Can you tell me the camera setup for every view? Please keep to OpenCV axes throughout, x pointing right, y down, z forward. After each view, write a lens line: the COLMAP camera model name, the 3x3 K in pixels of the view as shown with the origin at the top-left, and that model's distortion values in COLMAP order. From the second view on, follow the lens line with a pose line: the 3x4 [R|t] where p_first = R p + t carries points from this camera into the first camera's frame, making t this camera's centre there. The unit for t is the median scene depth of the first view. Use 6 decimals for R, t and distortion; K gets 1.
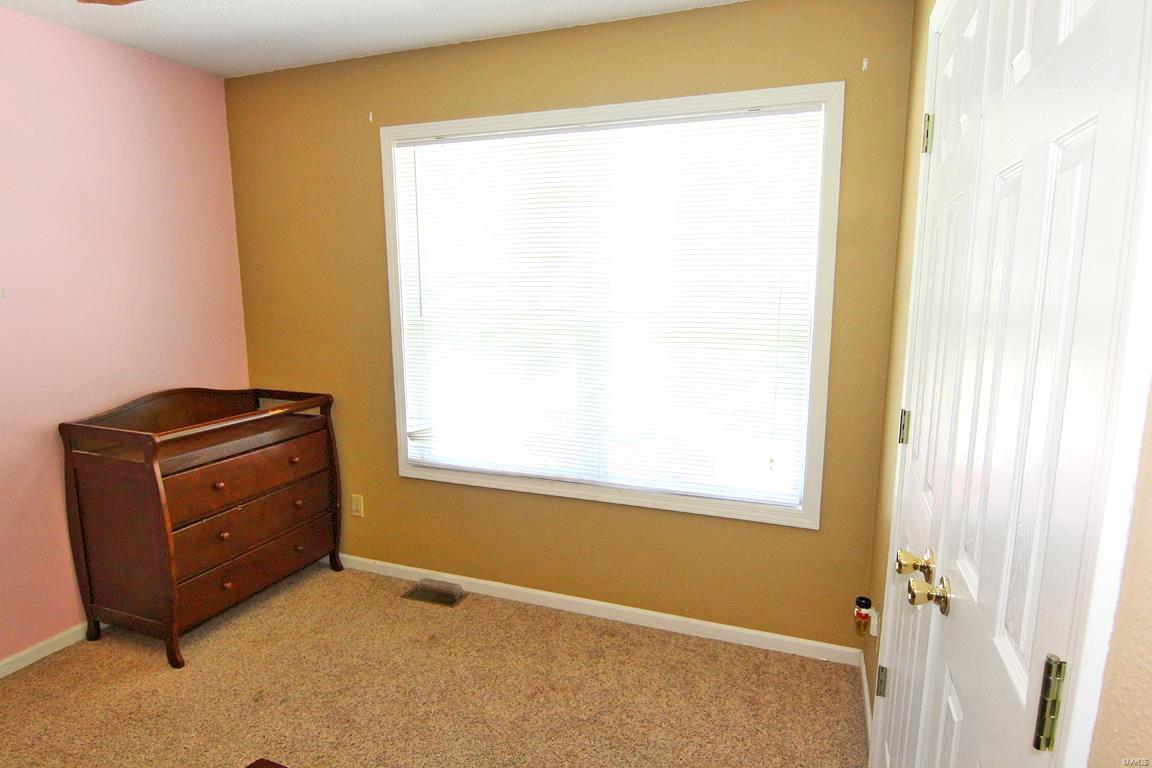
lens RADIAL K [[651.5, 0, 576.0], [0, 651.5, 384.0], [0, 0, 1]] dist [-0.008279, -0.002824]
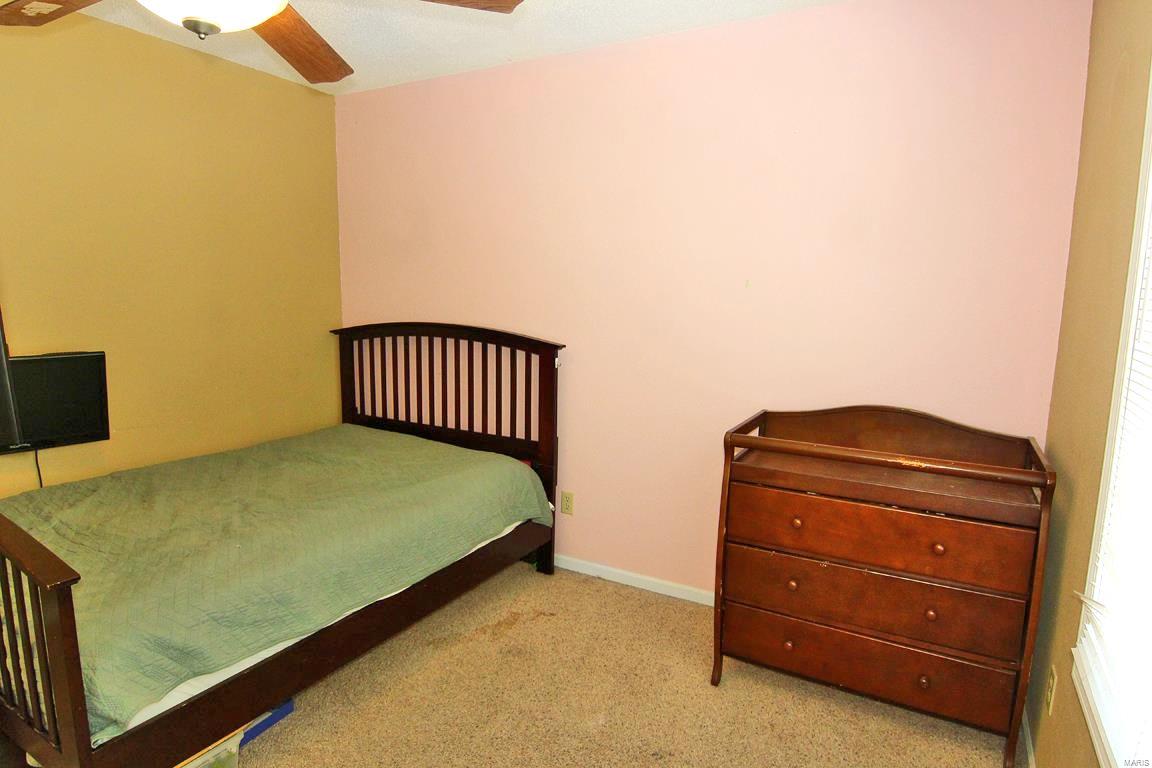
lens RADIAL K [[651.5, 0, 576.0], [0, 651.5, 384.0], [0, 0, 1]] dist [-0.008279, -0.002824]
pose [[-0.150218, 0.142230, -0.978369, 0.245626], [-0.170395, 0.971064, 0.167331, -0.094614], [0.973858, 0.191845, -0.121636, 0.767511]]
